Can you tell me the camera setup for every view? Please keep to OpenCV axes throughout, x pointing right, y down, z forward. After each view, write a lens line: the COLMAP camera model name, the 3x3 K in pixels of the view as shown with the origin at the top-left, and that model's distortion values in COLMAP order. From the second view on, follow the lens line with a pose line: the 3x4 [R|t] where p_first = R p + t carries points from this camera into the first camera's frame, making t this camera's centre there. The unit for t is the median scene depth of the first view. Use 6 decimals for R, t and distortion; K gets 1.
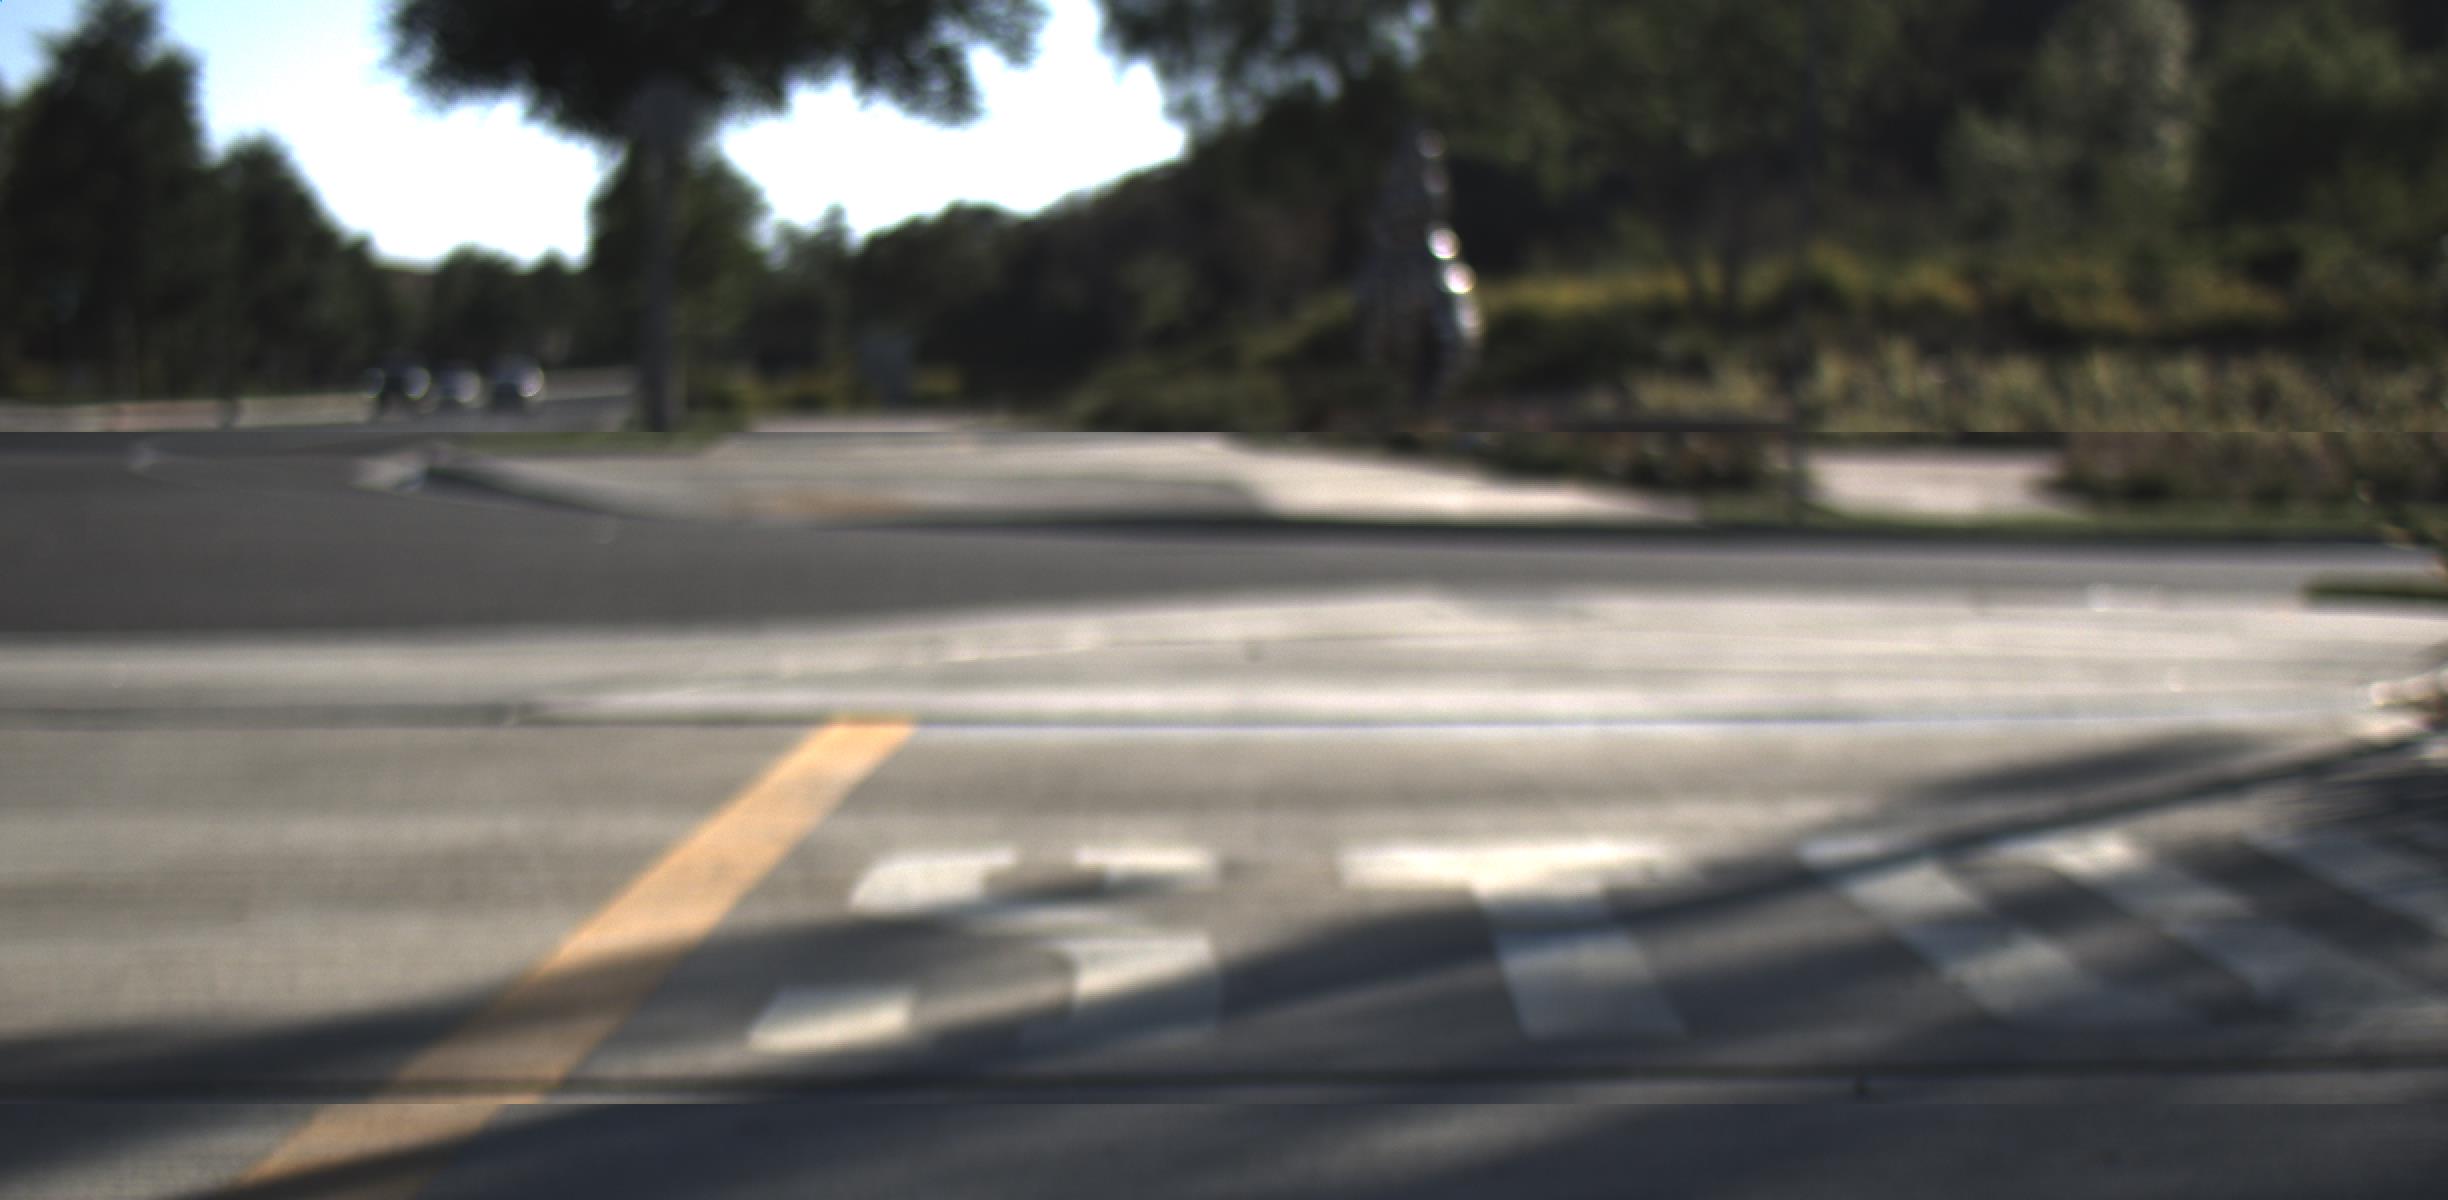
lens RADIAL K [[4867.4, 0, 1224.0], [0, 4867.4, 600.0], [0, 0, 1]] dist [-0.041874, 0.490473]
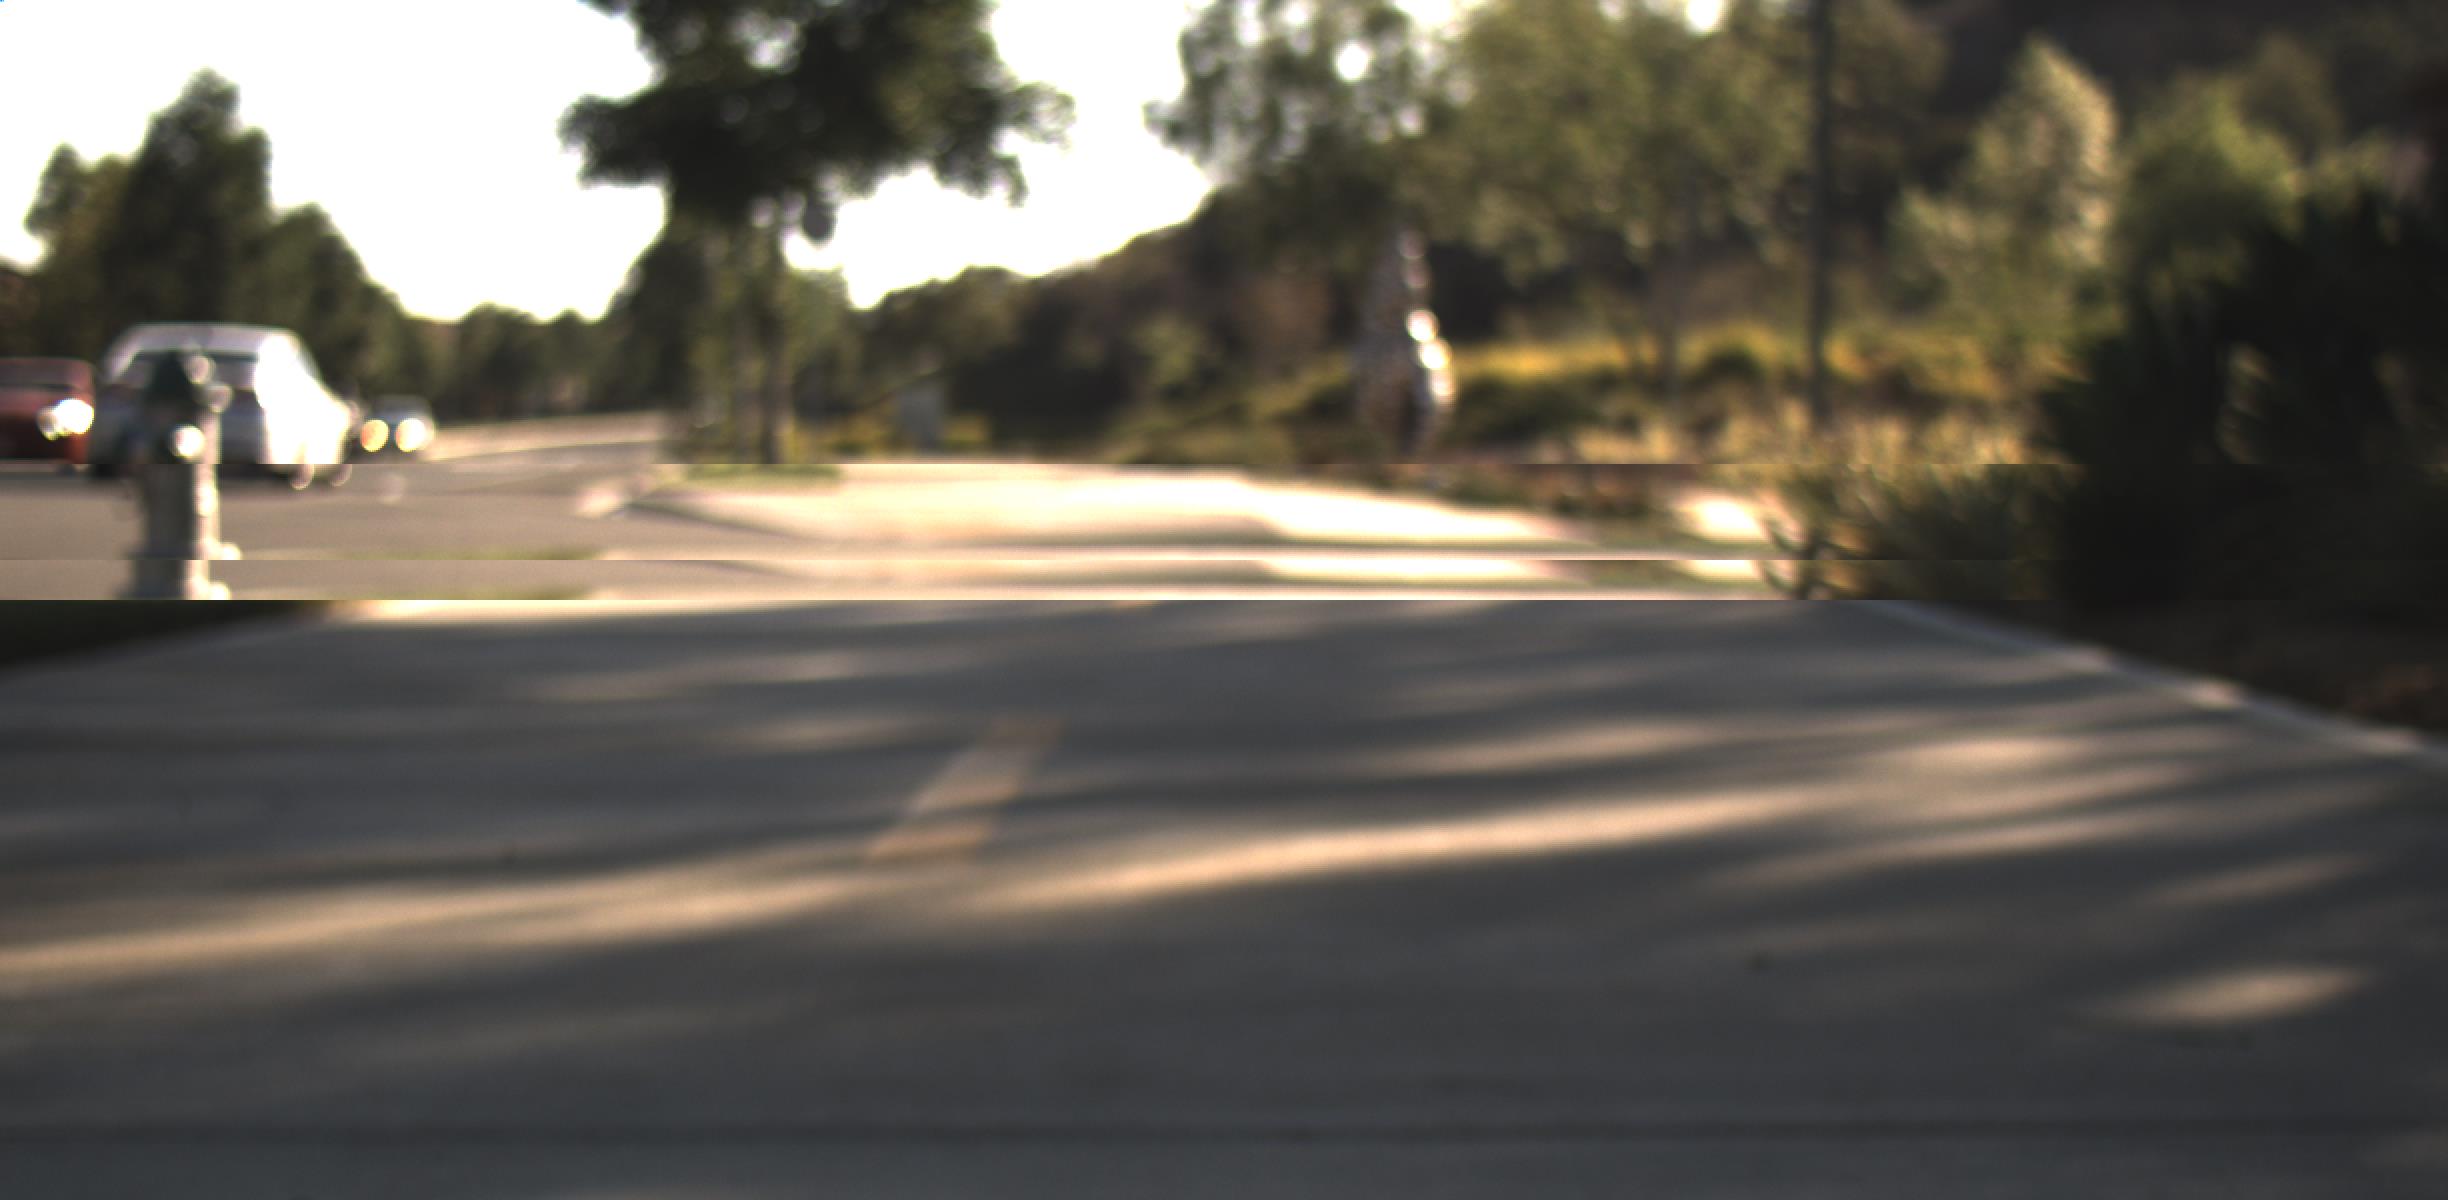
lens RADIAL K [[4867.4, 0, 1224.0], [0, 4867.4, 600.0], [0, 0, 1]] dist [-0.041874, 0.490473]
pose [[0.999981, 0.005717, 0.002168, -0.006091], [-0.005694, 0.999930, -0.010346, 0.007942], [-0.002227, 0.010333, 0.999944, -0.190180]]
